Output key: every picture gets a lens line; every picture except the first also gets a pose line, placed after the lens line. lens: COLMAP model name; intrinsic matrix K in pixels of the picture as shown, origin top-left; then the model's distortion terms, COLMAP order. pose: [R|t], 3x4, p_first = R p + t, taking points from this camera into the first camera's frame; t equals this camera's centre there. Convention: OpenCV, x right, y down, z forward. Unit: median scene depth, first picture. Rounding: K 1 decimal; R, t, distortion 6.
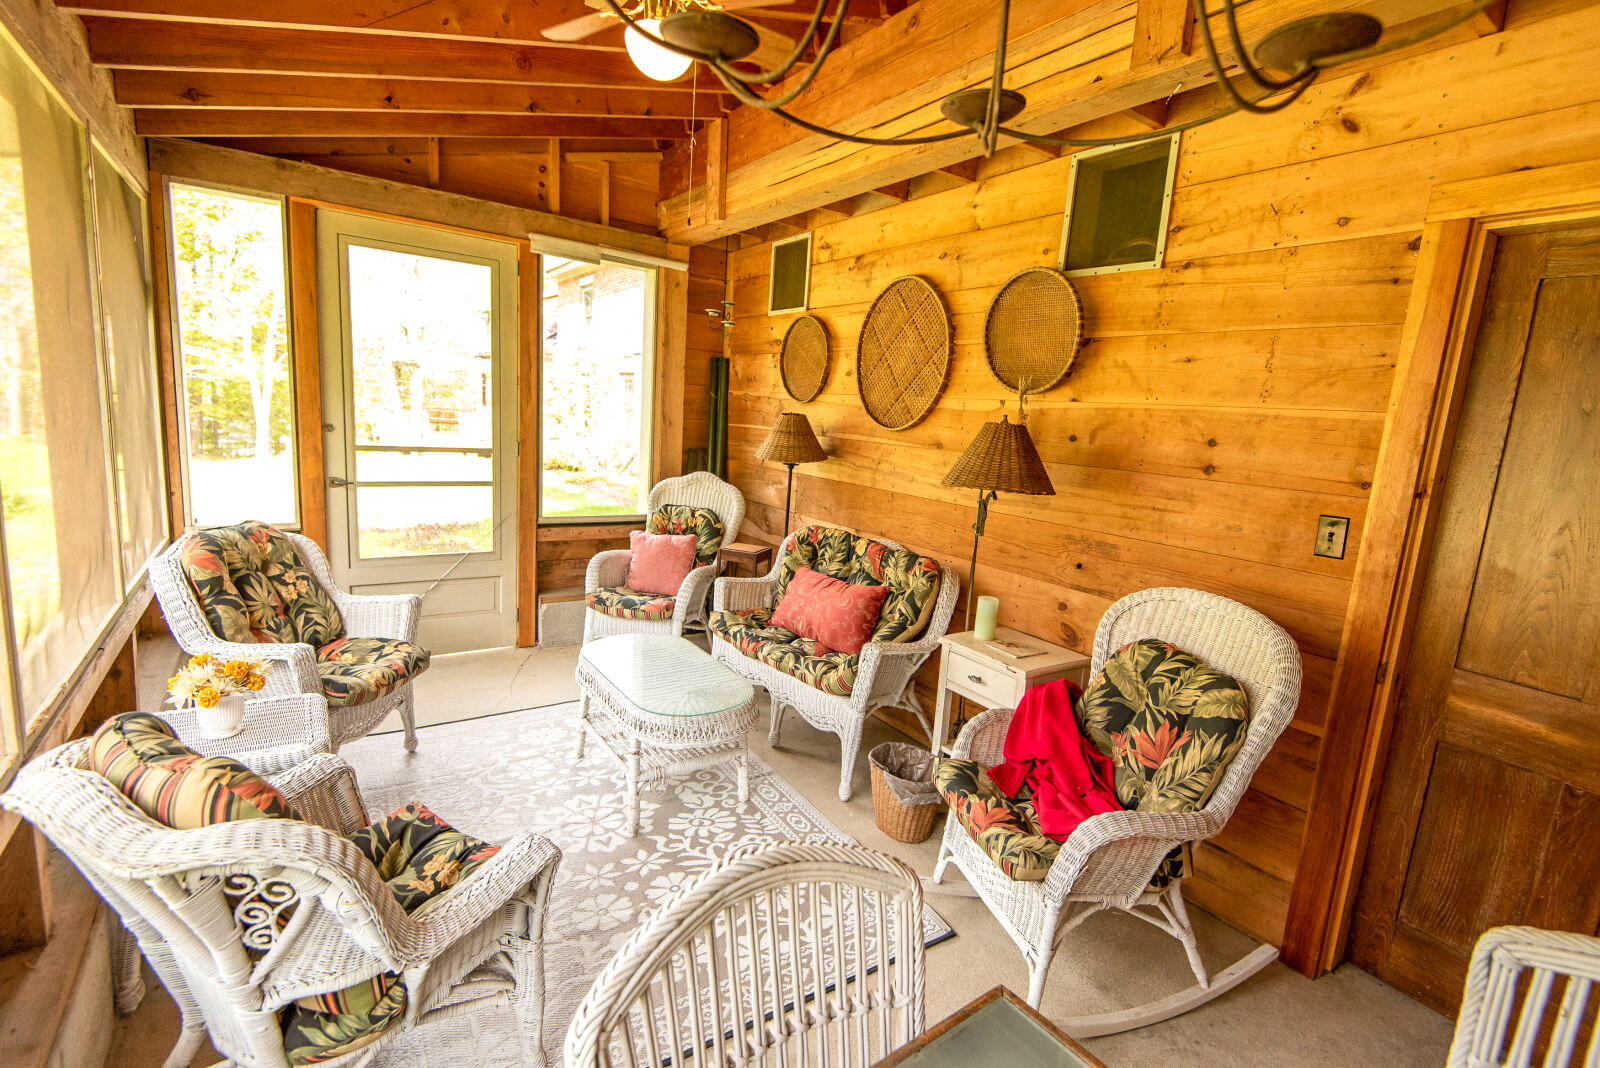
lens RADIAL K [[733.3, 0, 800.0], [0, 733.3, 534.0], [0, 0, 1]] dist [0.042393, -0.027323]
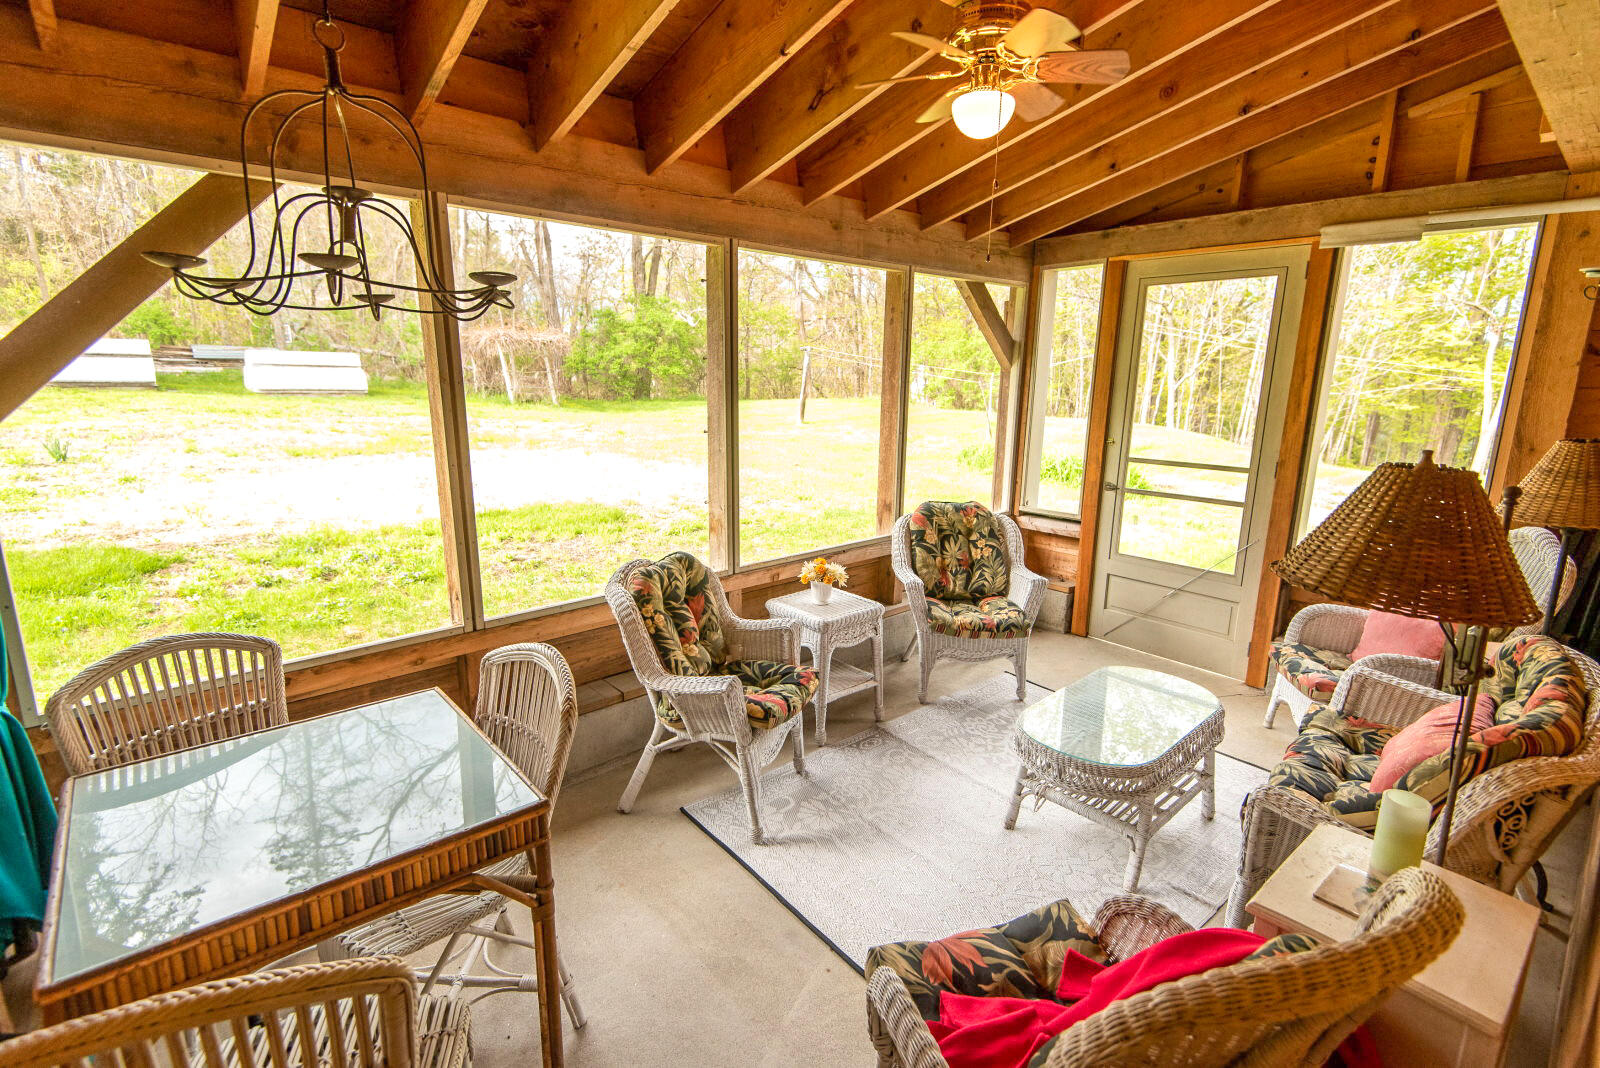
lens RADIAL K [[733.3, 0, 800.0], [0, 733.3, 534.0], [0, 0, 1]] dist [0.042393, -0.027323]
pose [[0.129659, 0.154877, -0.979388, 0.513553], [-0.170997, 0.976420, 0.131770, -0.068302], [0.976703, 0.150387, 0.153085, 0.343946]]
